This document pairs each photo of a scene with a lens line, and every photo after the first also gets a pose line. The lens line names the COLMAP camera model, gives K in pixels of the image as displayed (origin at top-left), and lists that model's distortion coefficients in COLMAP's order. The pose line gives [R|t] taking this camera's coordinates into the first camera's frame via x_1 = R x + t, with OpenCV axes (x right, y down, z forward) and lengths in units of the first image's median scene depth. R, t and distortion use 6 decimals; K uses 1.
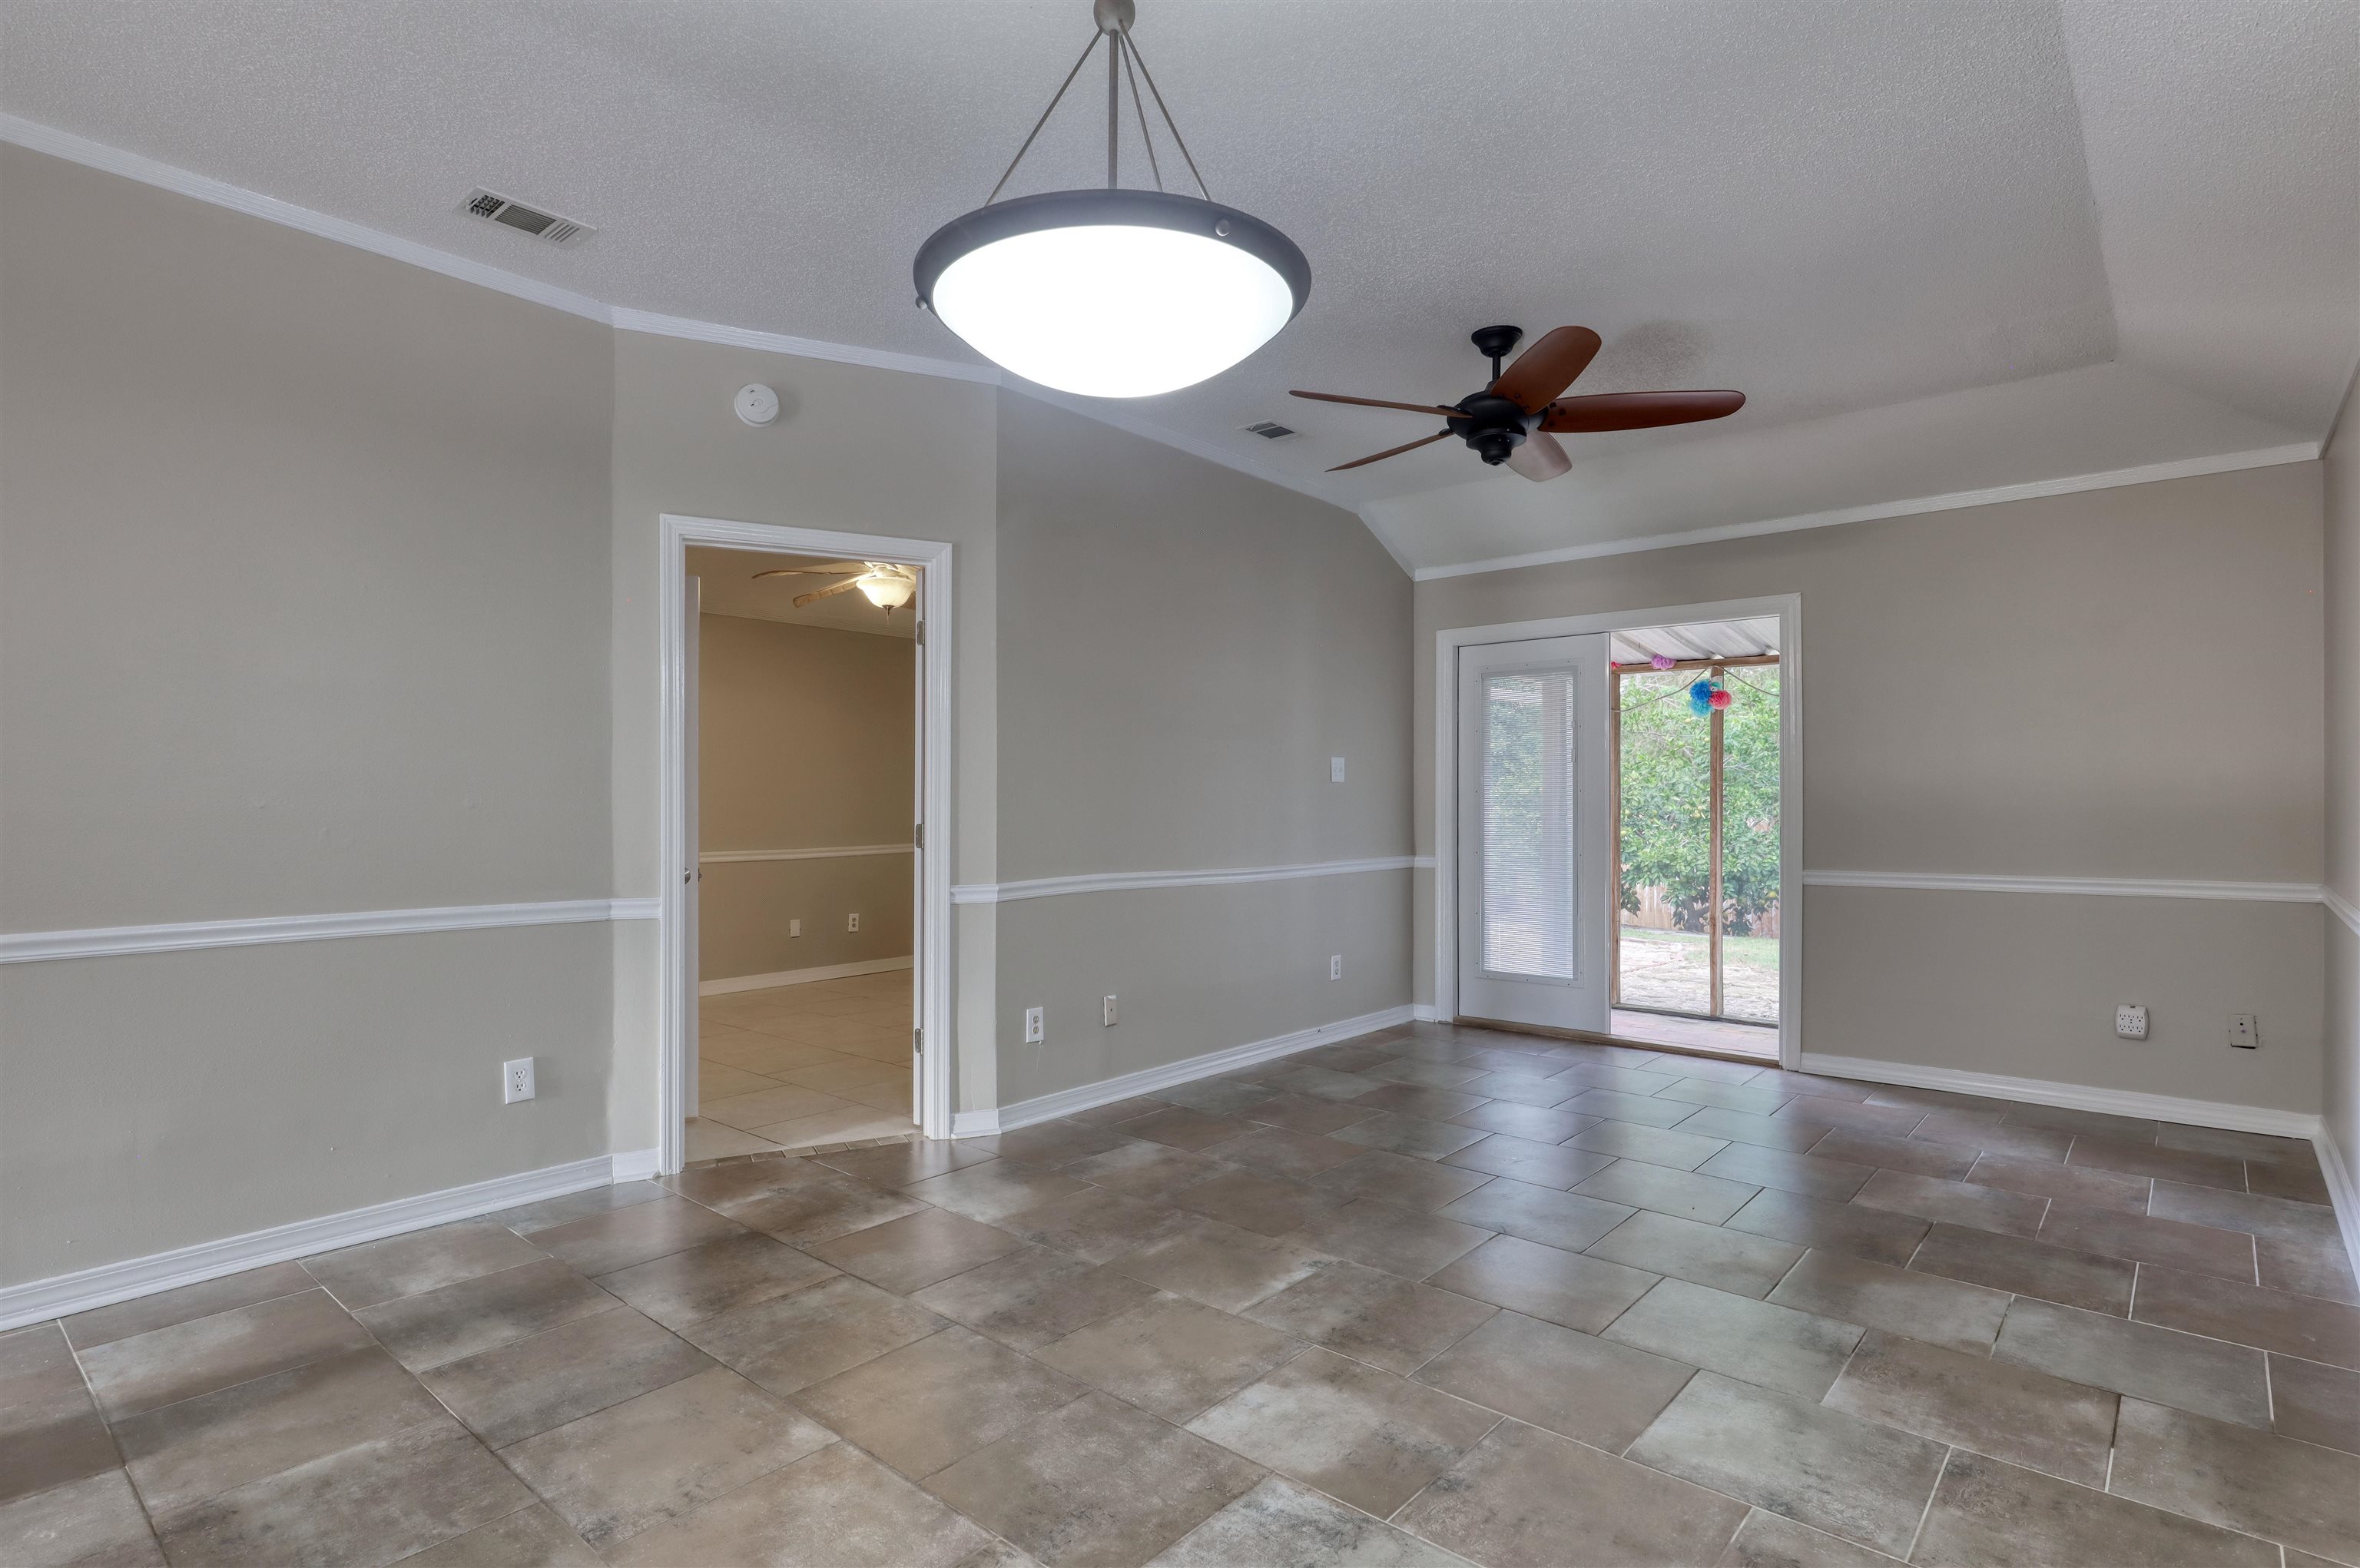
lens RADIAL K [[1179.9, 0, 1188.5], [0, 1179.9, 799.4], [0, 0, 1]] dist [-0.000361, 0.001141]
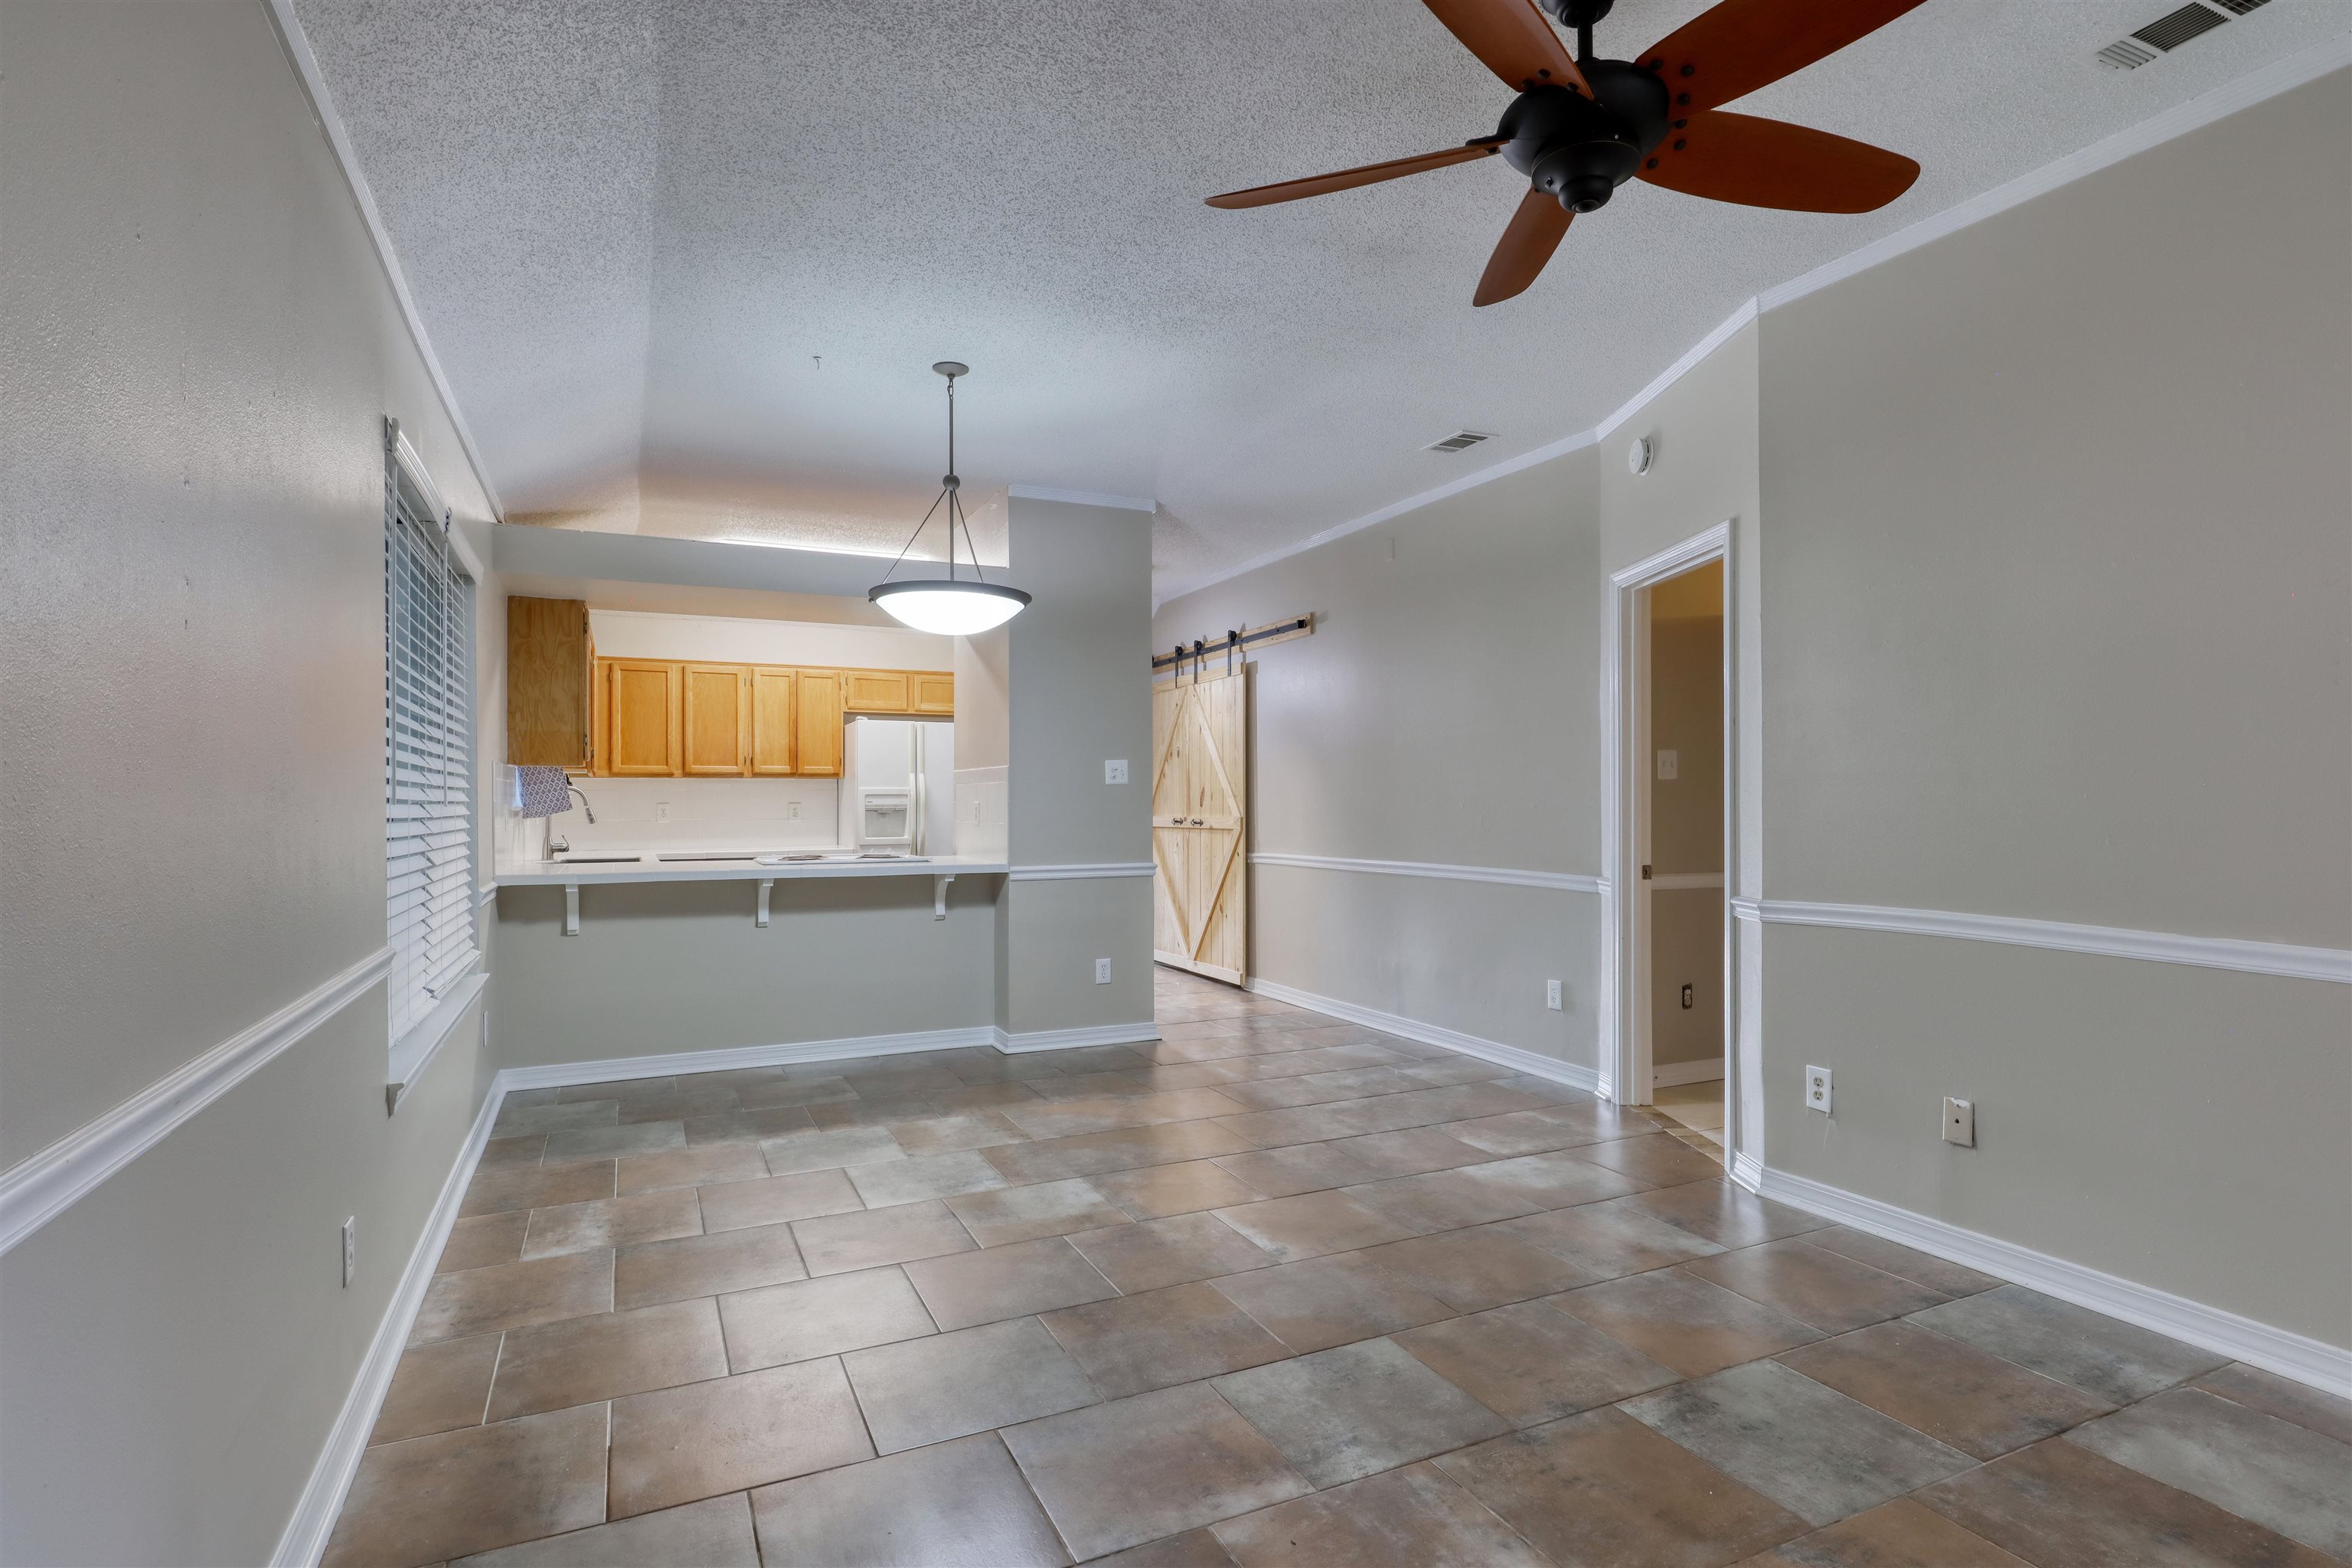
lens RADIAL K [[1175.9, 0, 1184.4], [0, 1175.9, 791.5], [0, 0, 1]] dist [-0.000361, 0.001141]
pose [[-0.404628, -0.007177, -0.914453, 1.064660], [0.006511, 0.999921, -0.010729, -0.000528], [0.914458, -0.010296, -0.404549, 1.314029]]
